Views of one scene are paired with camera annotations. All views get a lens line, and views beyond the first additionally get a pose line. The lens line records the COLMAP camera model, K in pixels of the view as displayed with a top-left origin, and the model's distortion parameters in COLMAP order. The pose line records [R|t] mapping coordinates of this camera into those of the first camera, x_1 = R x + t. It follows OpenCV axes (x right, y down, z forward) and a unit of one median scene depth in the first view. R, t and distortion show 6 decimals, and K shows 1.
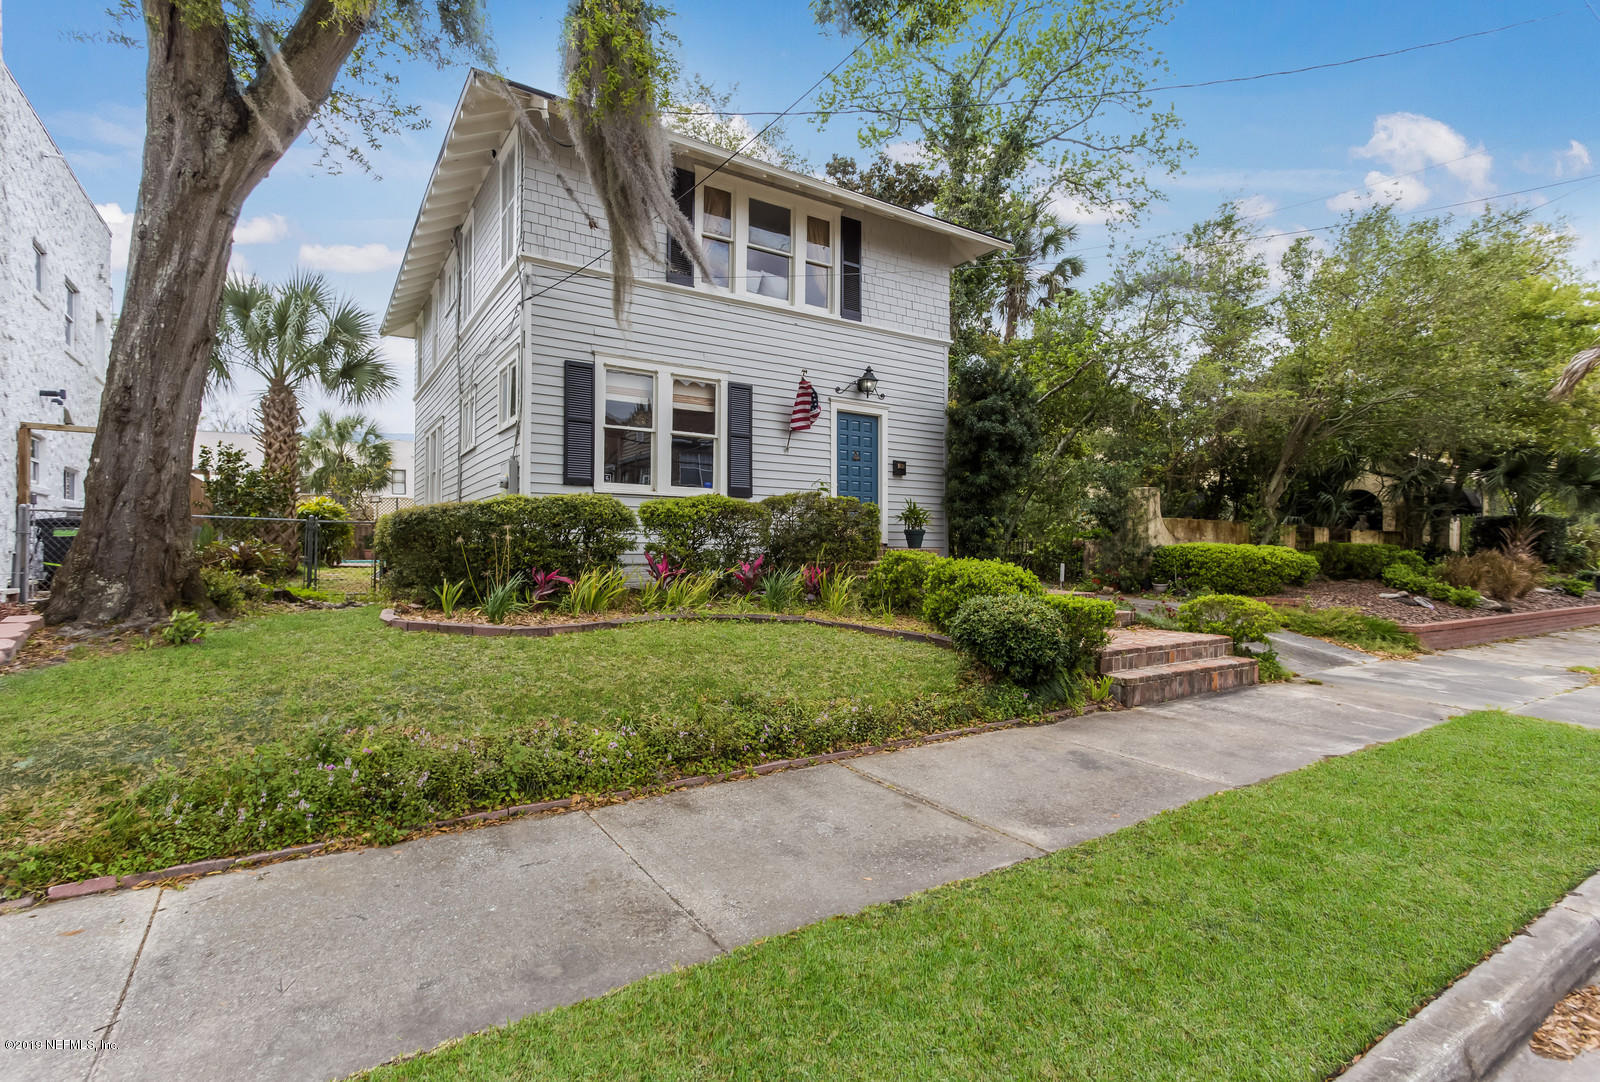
lens RADIAL K [[775.8, 0, 797.7], [0, 775.8, 542.0], [0, 0, 1]] dist [0.005074, 0.002331]
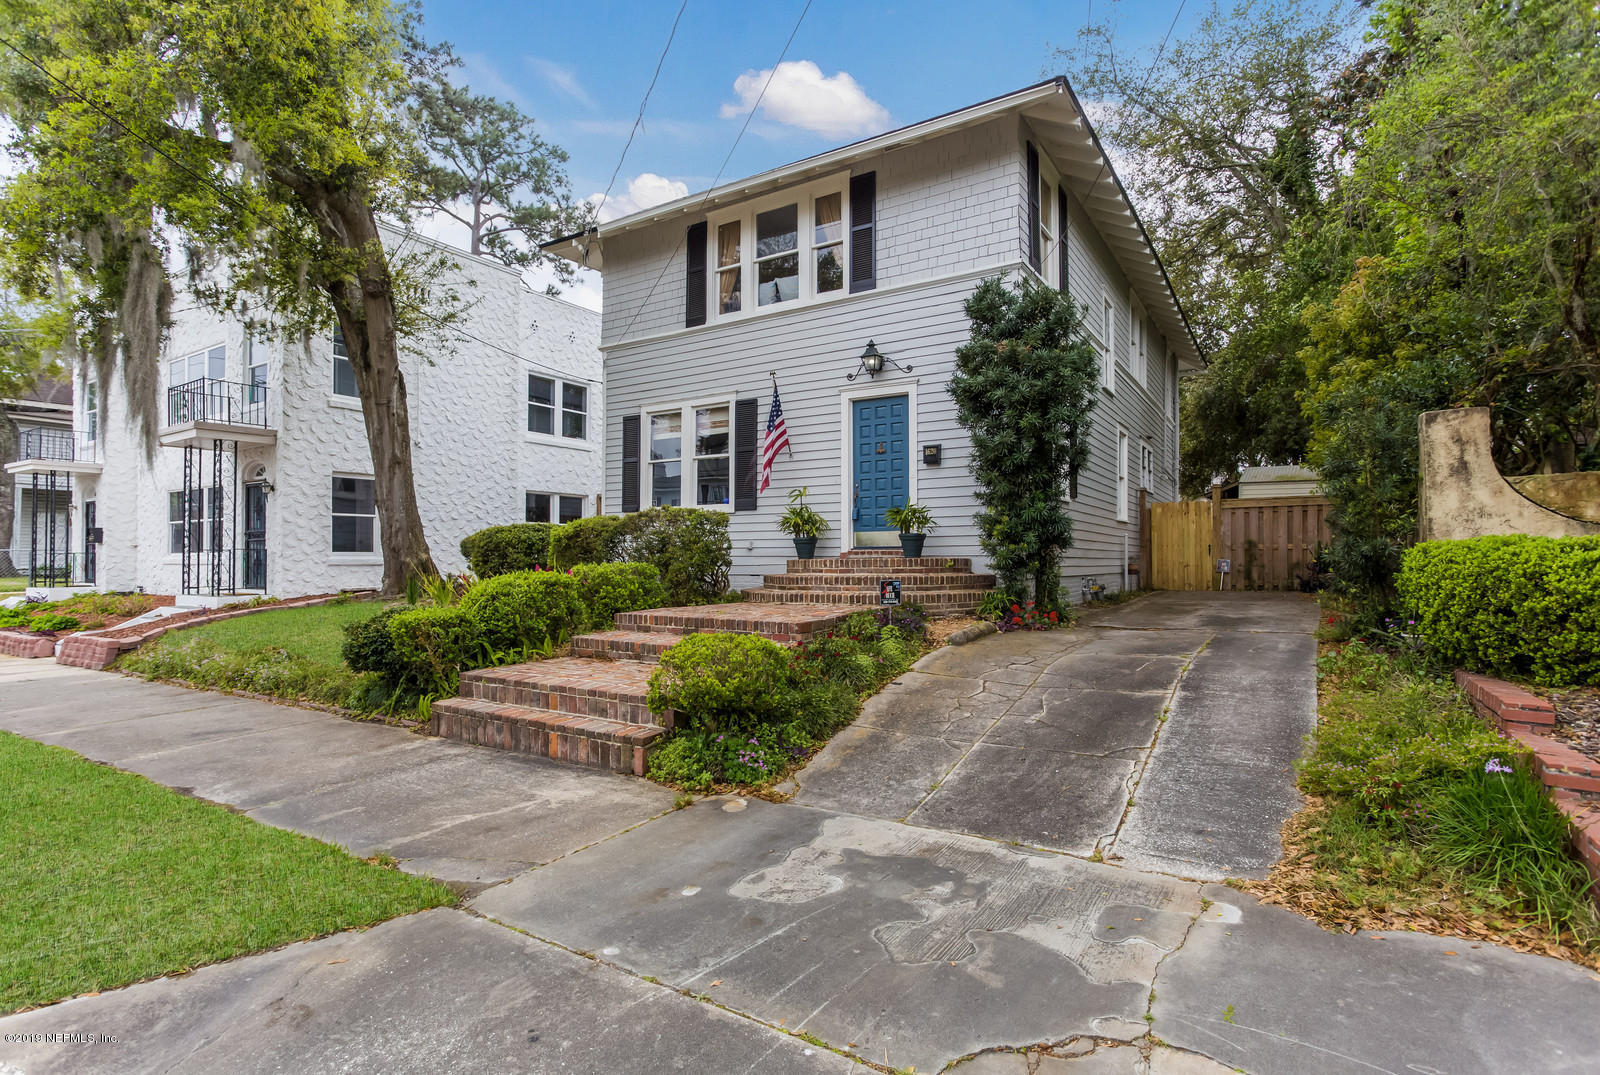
lens RADIAL K [[775.8, 0, 798.6], [0, 775.8, 545.5], [0, 0, 1]] dist [0.005074, 0.002331]
pose [[0.414677, -0.017663, -0.909797, 0.869270], [0.012393, 0.999828, -0.013762, 0.005721], [0.909884, -0.005568, 0.414825, 0.616426]]
